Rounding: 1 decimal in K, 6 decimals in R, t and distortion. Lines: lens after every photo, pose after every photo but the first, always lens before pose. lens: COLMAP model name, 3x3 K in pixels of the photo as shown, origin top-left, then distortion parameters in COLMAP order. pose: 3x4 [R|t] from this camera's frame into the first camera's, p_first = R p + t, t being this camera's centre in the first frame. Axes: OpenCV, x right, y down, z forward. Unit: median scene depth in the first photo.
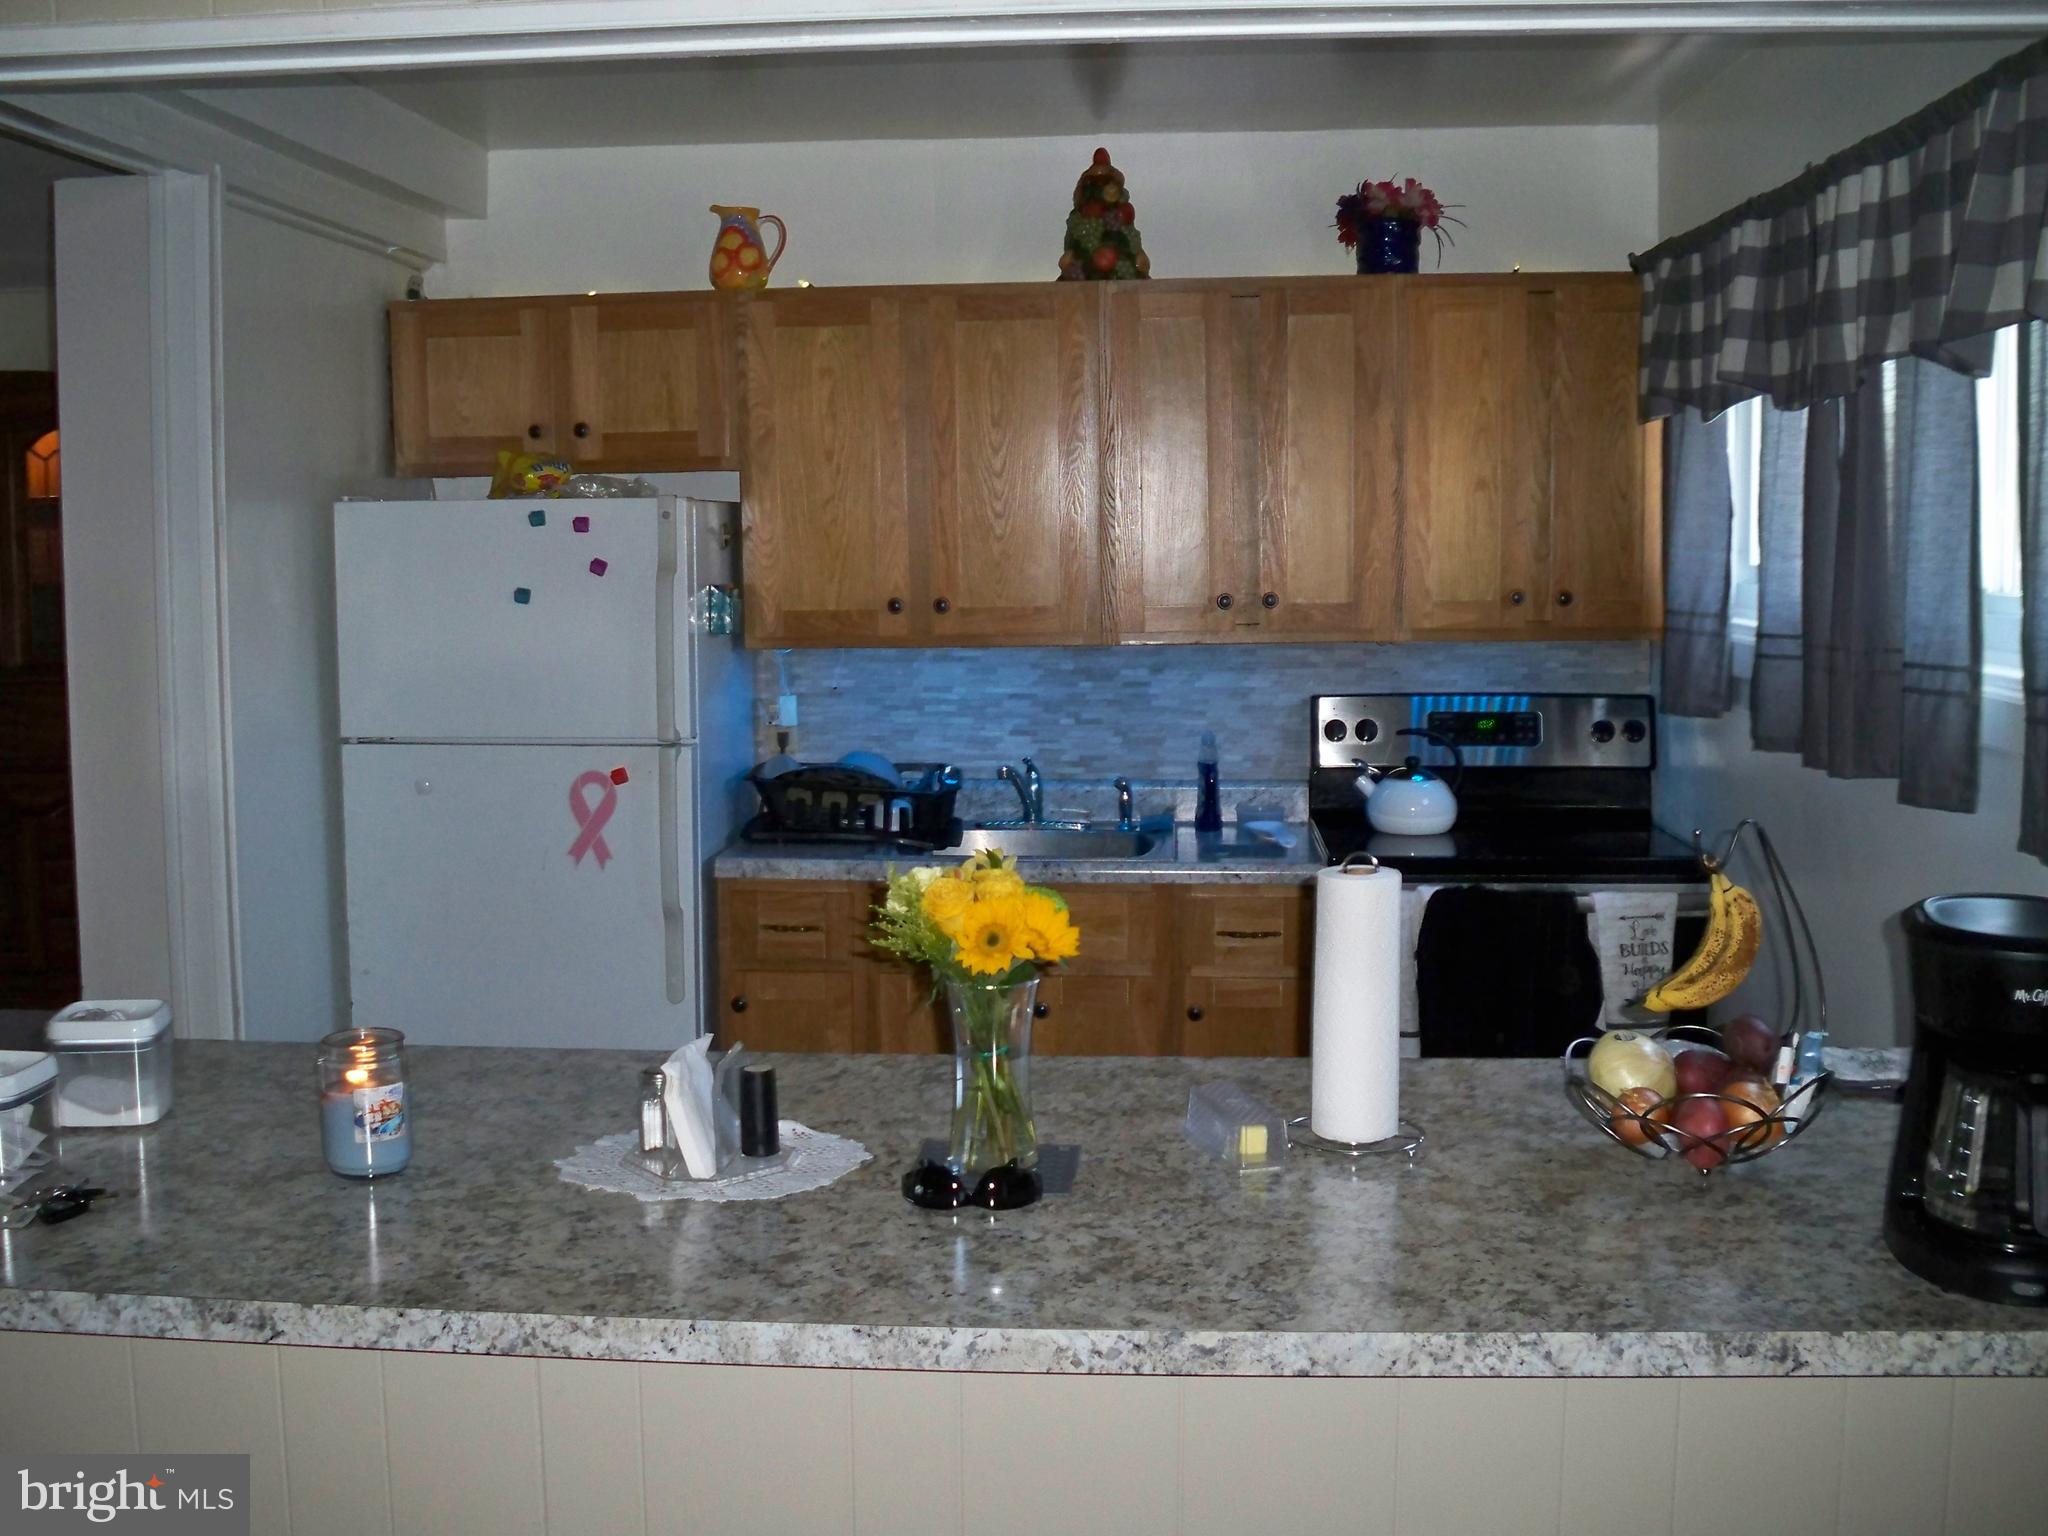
lens RADIAL K [[2090.7, 0, 1024.0], [0, 2090.7, 768.0], [0, 0, 1]] dist [-0.129434, 0.018148]
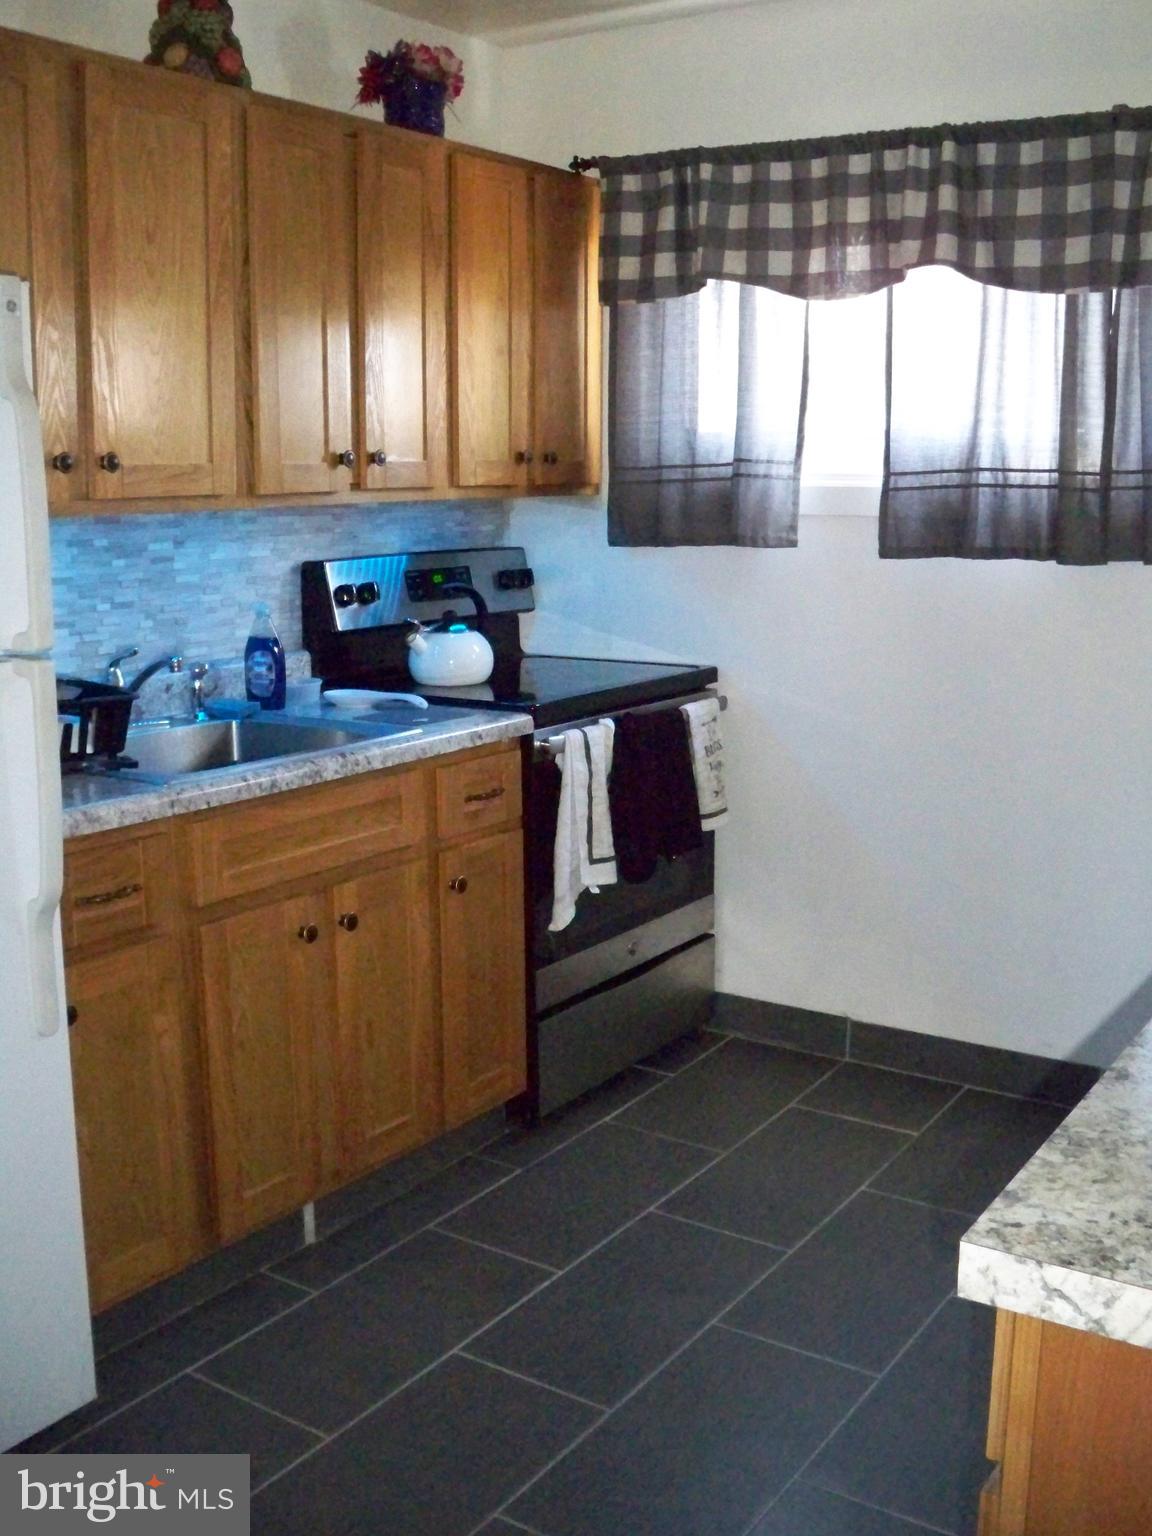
lens RADIAL K [[1568.0, 0, 576.0], [0, 1568.0, 768.0], [0, 0, 1]] dist [-0.129434, 0.018148]
pose [[0.474386, -0.152273, 0.867047, -0.476190], [0.094005, 0.988057, 0.122093, -0.017529], [-0.875283, 0.023587, 0.483035, 0.564377]]
